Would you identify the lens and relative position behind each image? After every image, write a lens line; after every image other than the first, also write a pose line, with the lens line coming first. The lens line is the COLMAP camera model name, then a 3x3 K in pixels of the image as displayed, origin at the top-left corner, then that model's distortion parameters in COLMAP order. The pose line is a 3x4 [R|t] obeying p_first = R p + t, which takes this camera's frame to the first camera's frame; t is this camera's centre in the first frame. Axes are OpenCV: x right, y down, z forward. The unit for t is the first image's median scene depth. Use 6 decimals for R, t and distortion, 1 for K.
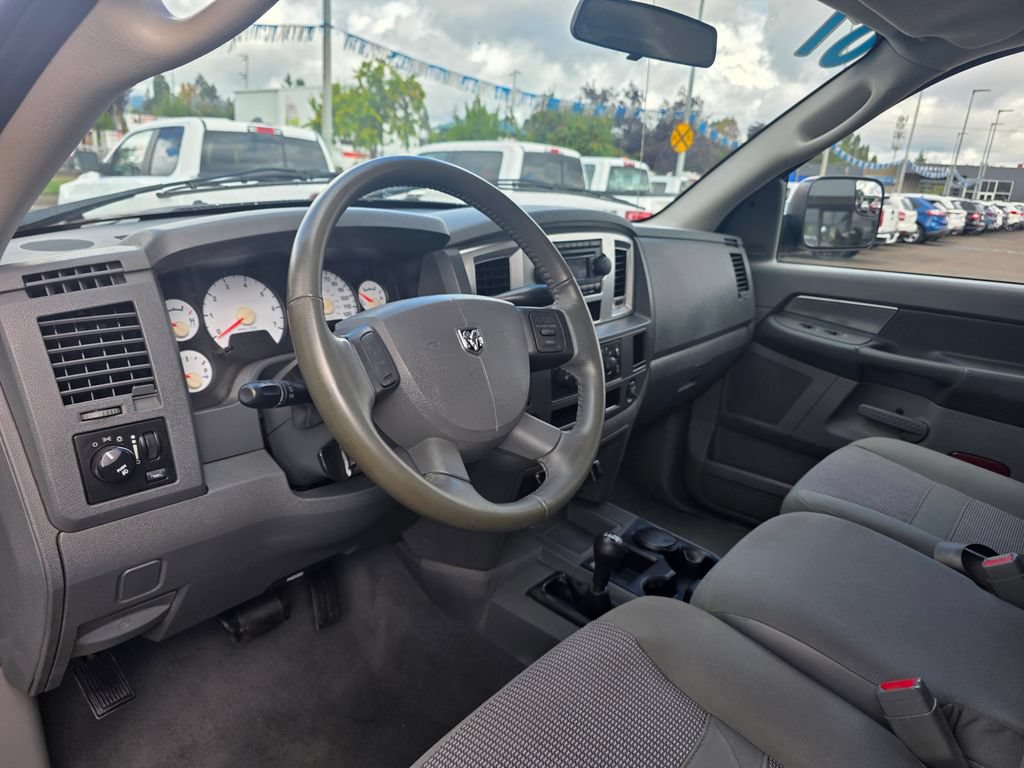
lens RADIAL K [[707.0, 0, 540.5], [0, 707.0, 384.3], [0, 0, 1]] dist [0.049270, 0.000261]
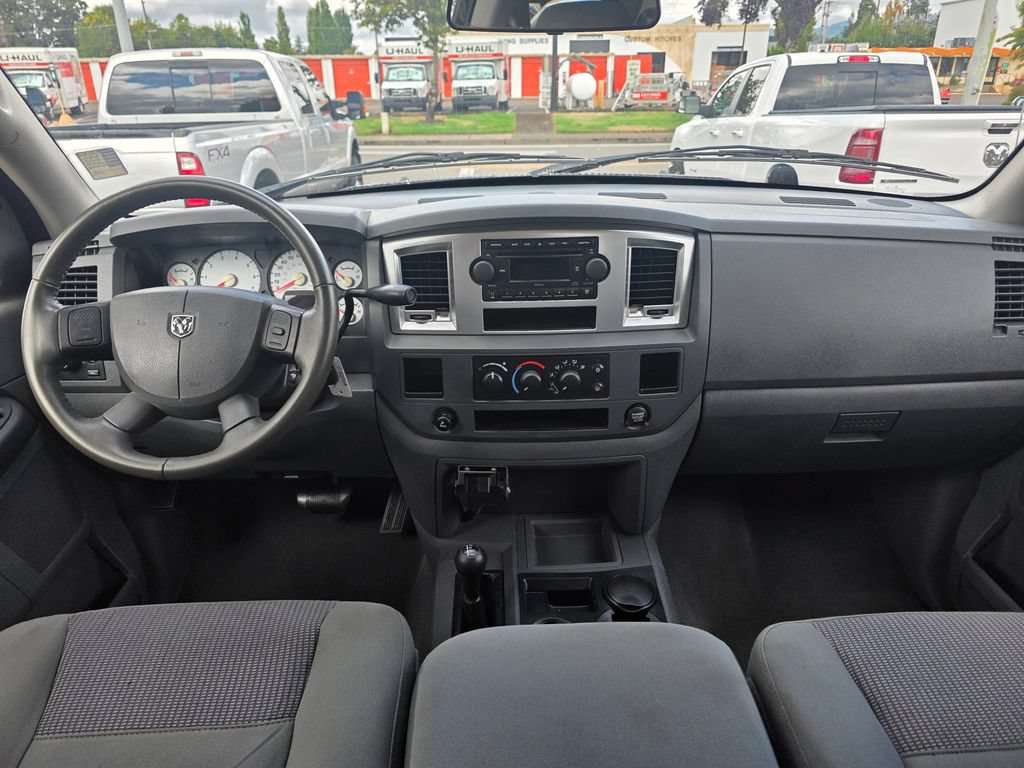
lens RADIAL K [[741.9, 0, 512.0], [0, 741.9, 384.0], [0, 0, 1]] dist [0.030896, -0.004088]
pose [[0.637939, 0.228741, -0.735331, 0.893269], [-0.171487, 0.973087, 0.153926, -0.184970], [0.750750, 0.027905, 0.659996, 0.395108]]
